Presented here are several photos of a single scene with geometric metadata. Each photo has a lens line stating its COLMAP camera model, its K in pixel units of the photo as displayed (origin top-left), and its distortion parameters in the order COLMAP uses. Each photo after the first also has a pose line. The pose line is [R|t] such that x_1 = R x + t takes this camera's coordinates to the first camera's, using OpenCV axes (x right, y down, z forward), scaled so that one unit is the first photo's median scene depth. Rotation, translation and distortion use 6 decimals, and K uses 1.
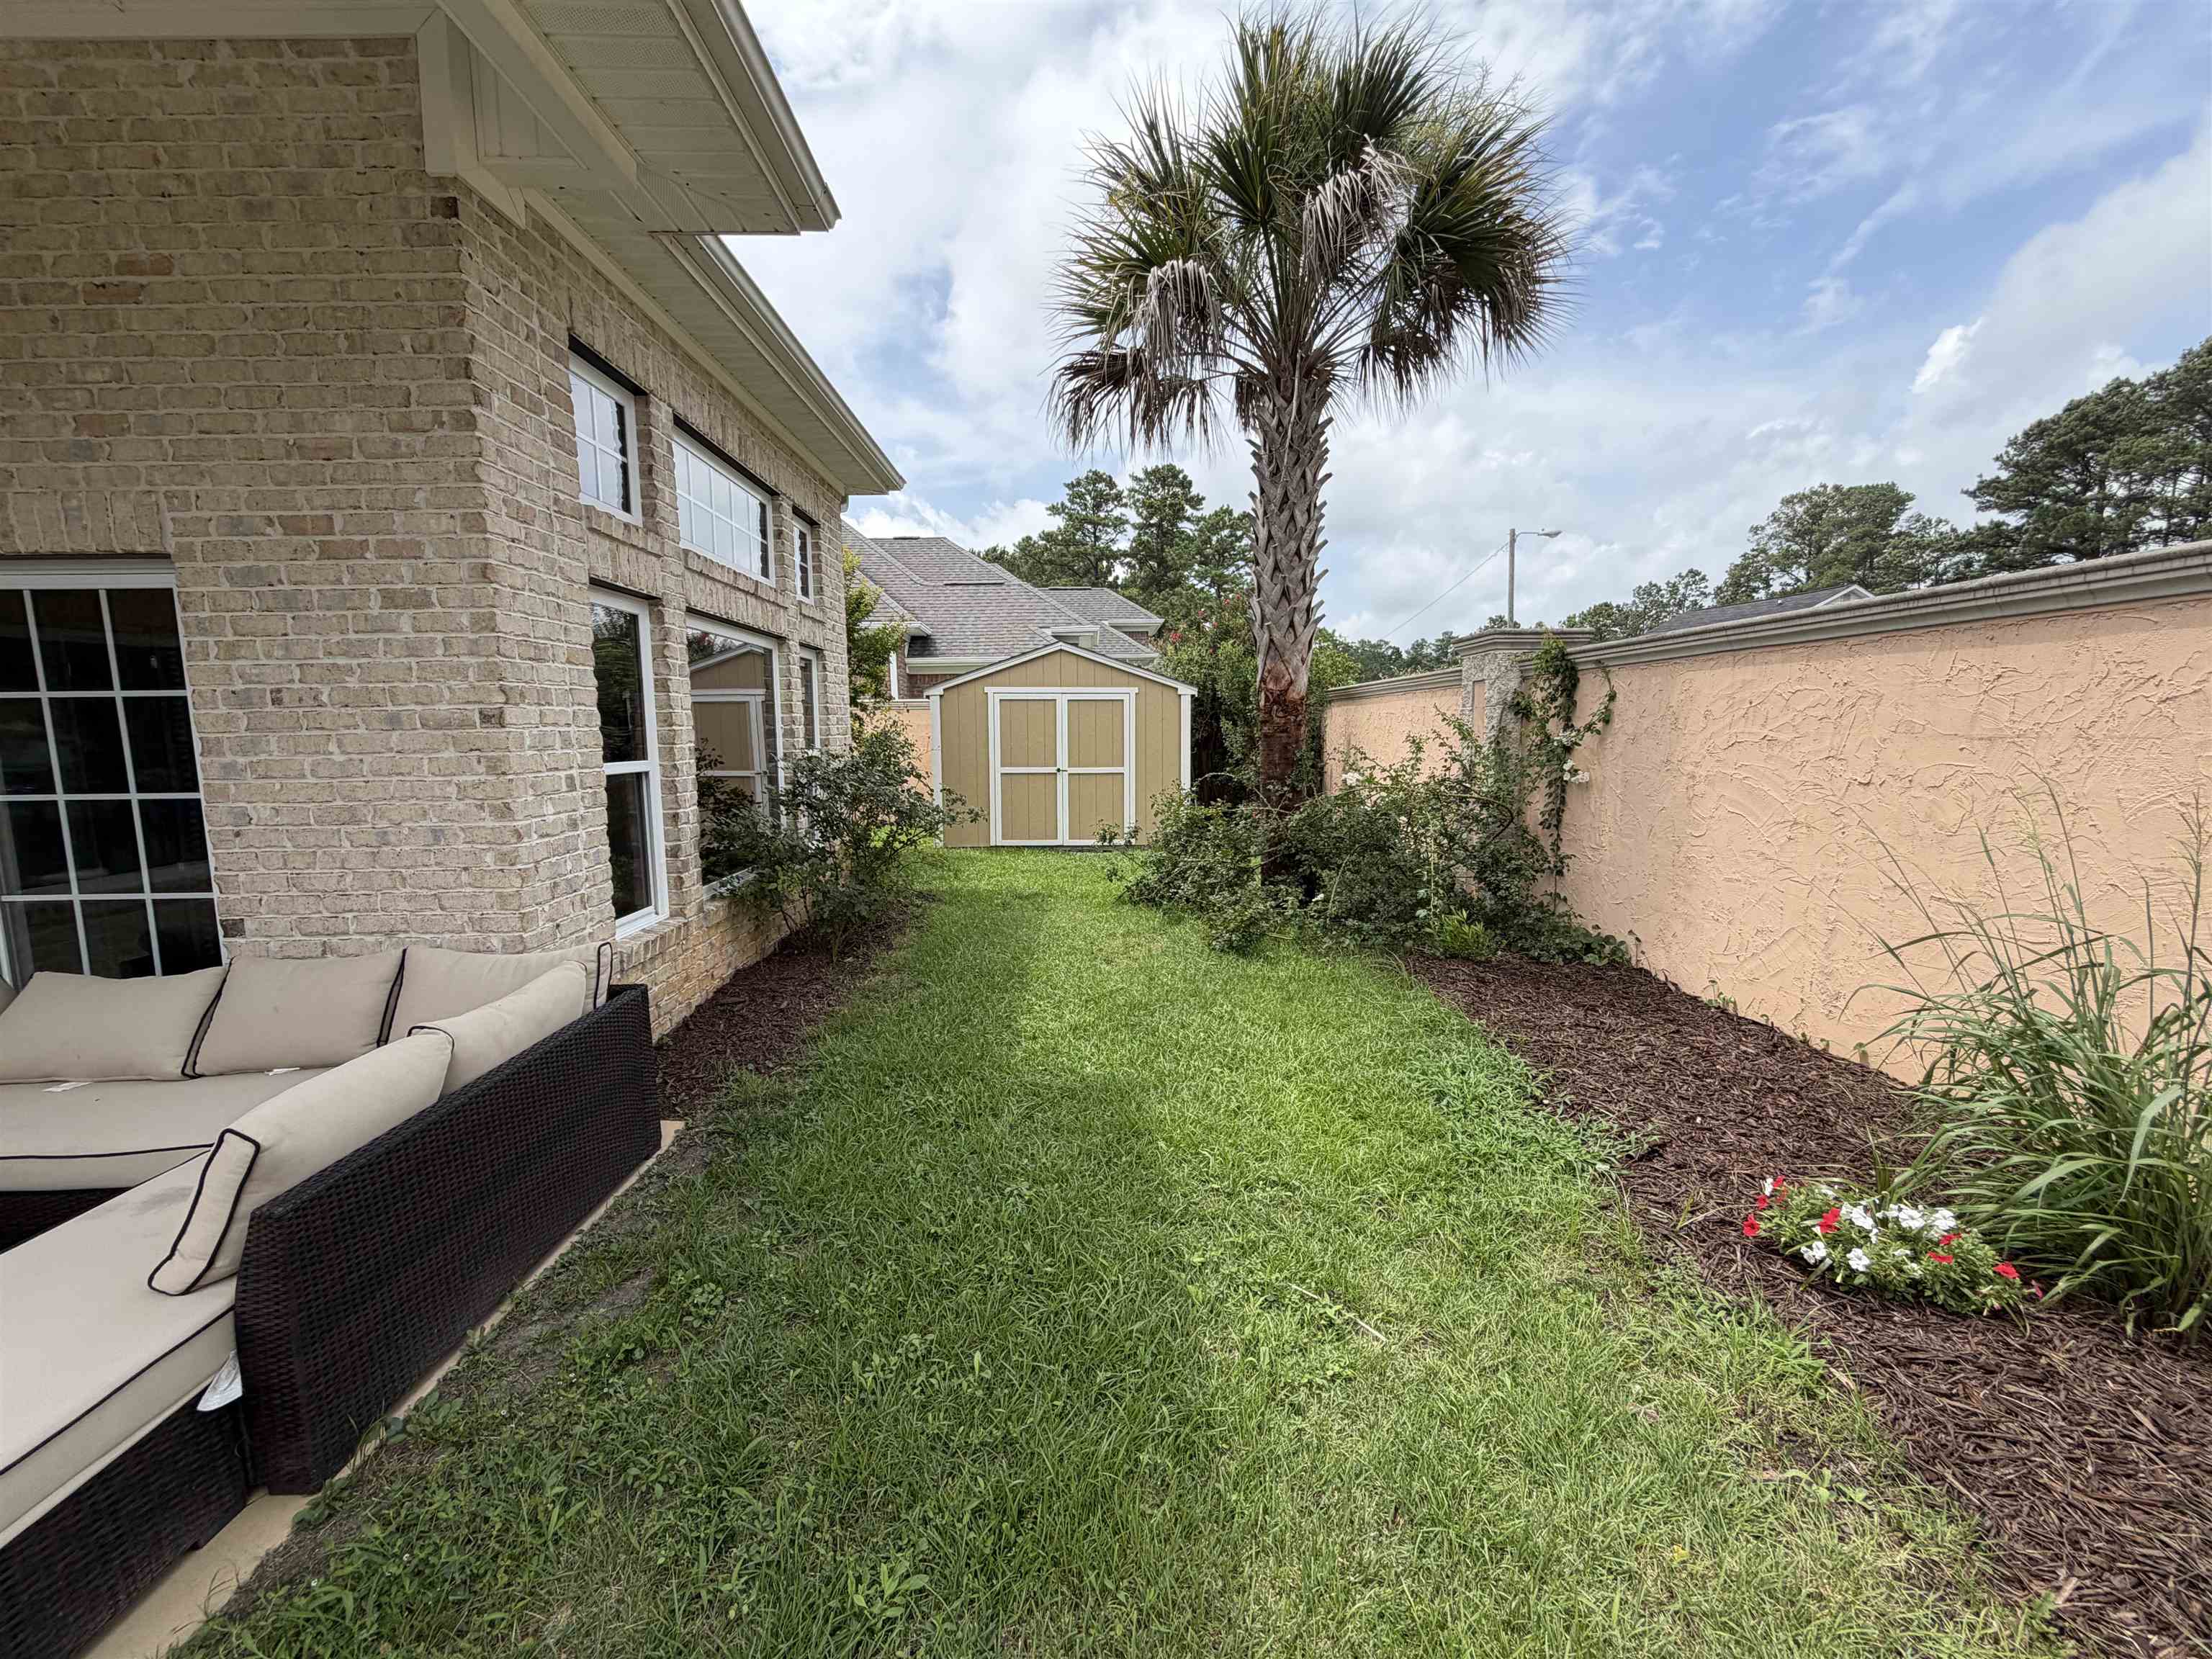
lens RADIAL K [[881.1, 0, 1100.8], [0, 881.1, 831.8], [0, 0, 1]] dist [0.000963, -0.000382]
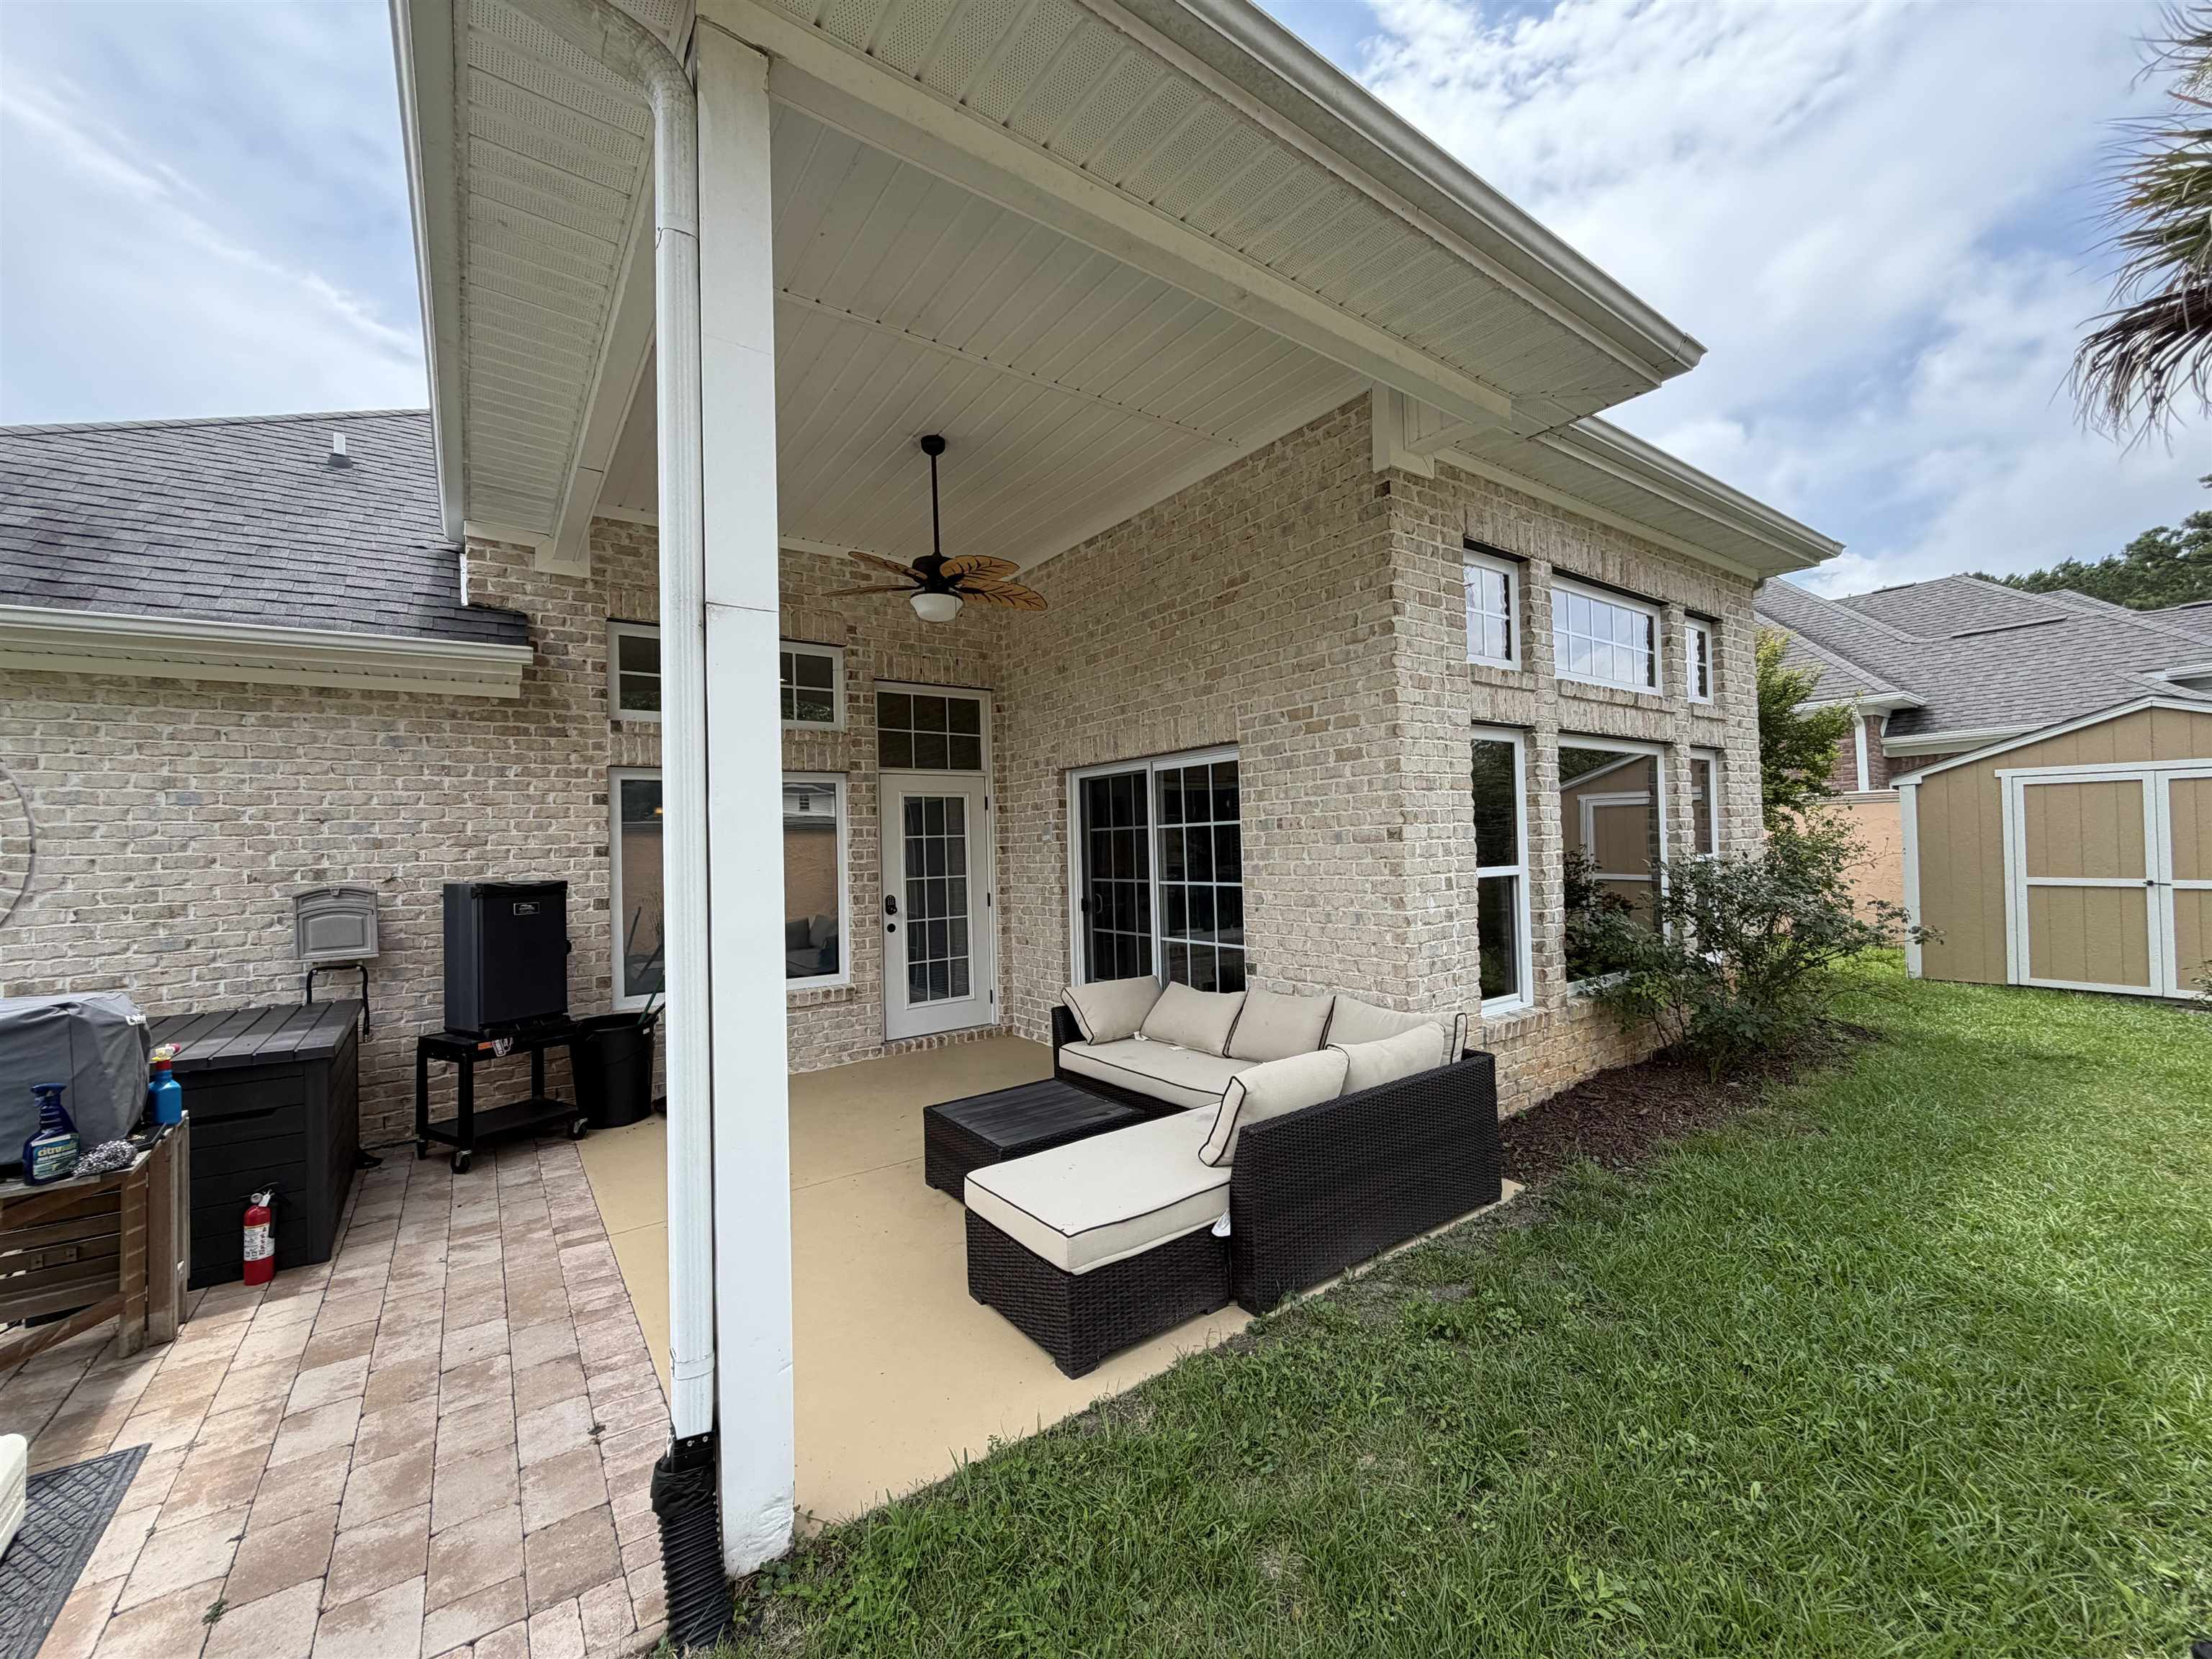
lens RADIAL K [[878.0, 0, 1100.9], [0, 878.0, 833.3], [0, 0, 1]] dist [-0.000726, -0.000129]
pose [[0.567641, -0.017983, -0.823080, 0.171410], [-0.074175, 0.994578, -0.072885, 0.002048], [0.819928, 0.102425, 0.563230, -0.140211]]
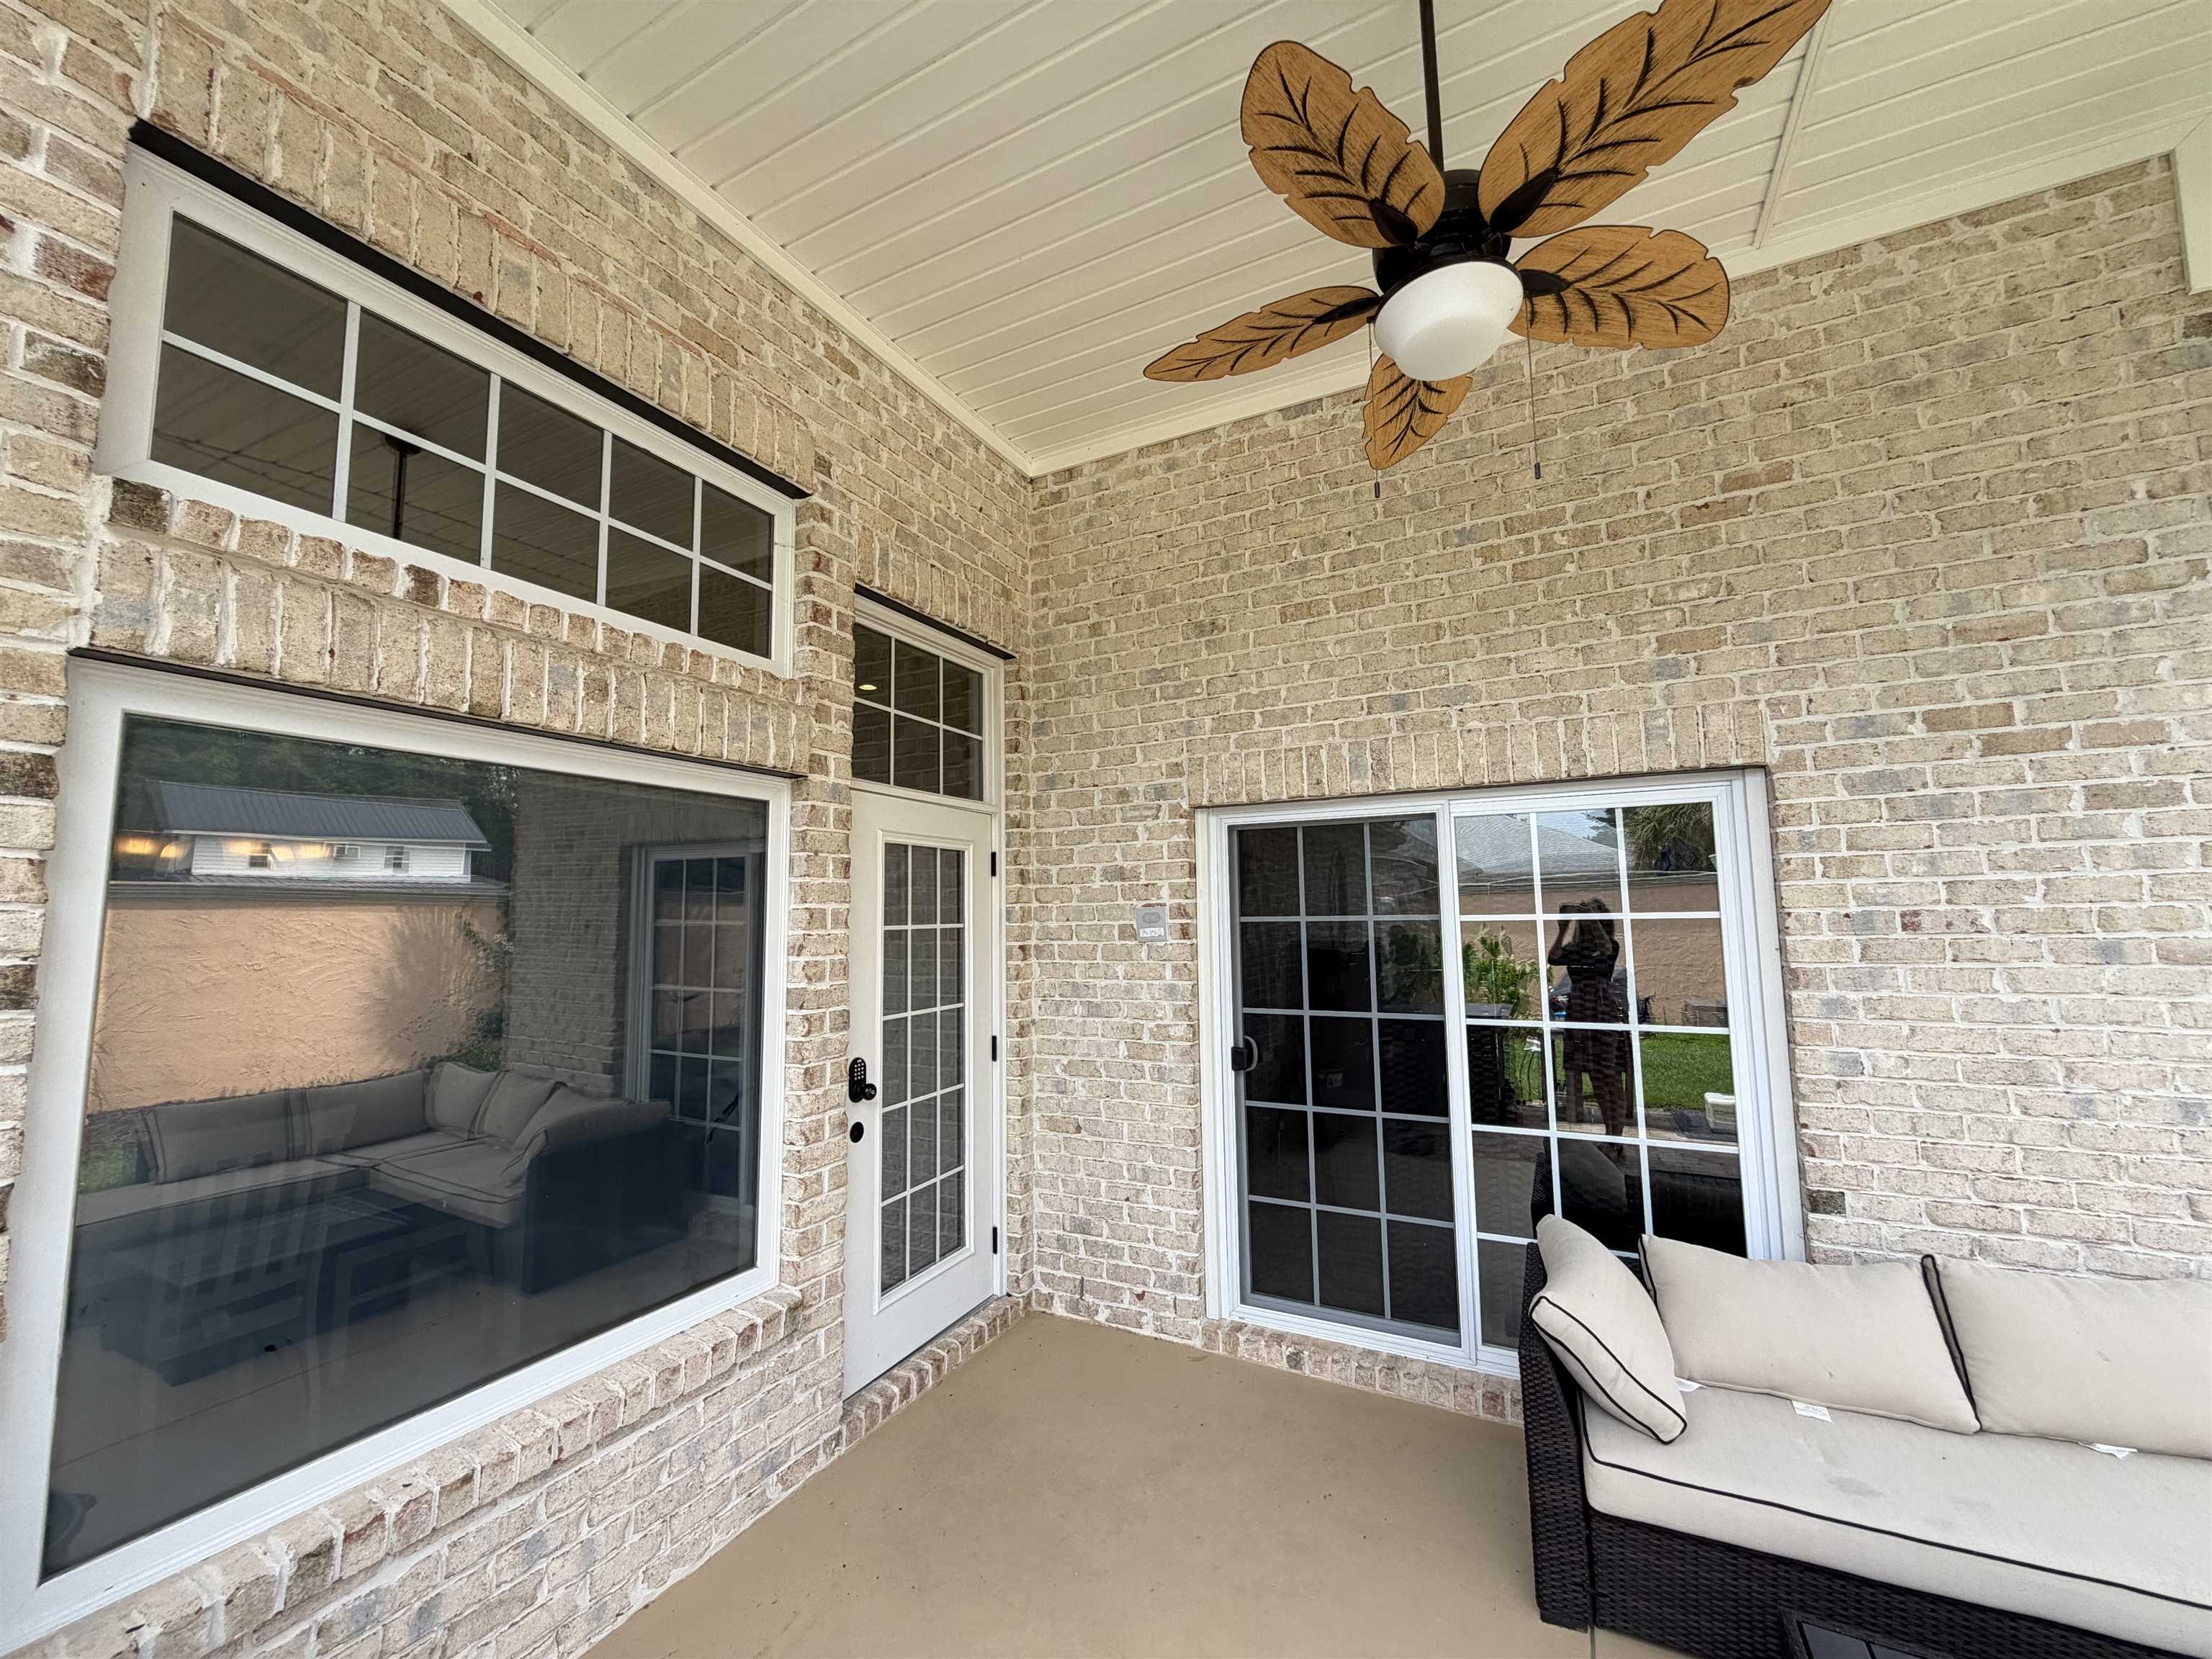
lens RADIAL K [[881.1, 0, 1100.8], [0, 881.1, 831.8], [0, 0, 1]] dist [0.000963, -0.000382]
pose [[0.878001, -0.048706, -0.476174, -1.205932], [-0.050782, 0.979716, -0.193848, -0.035631], [0.475957, 0.194380, 0.857719, -0.090923]]
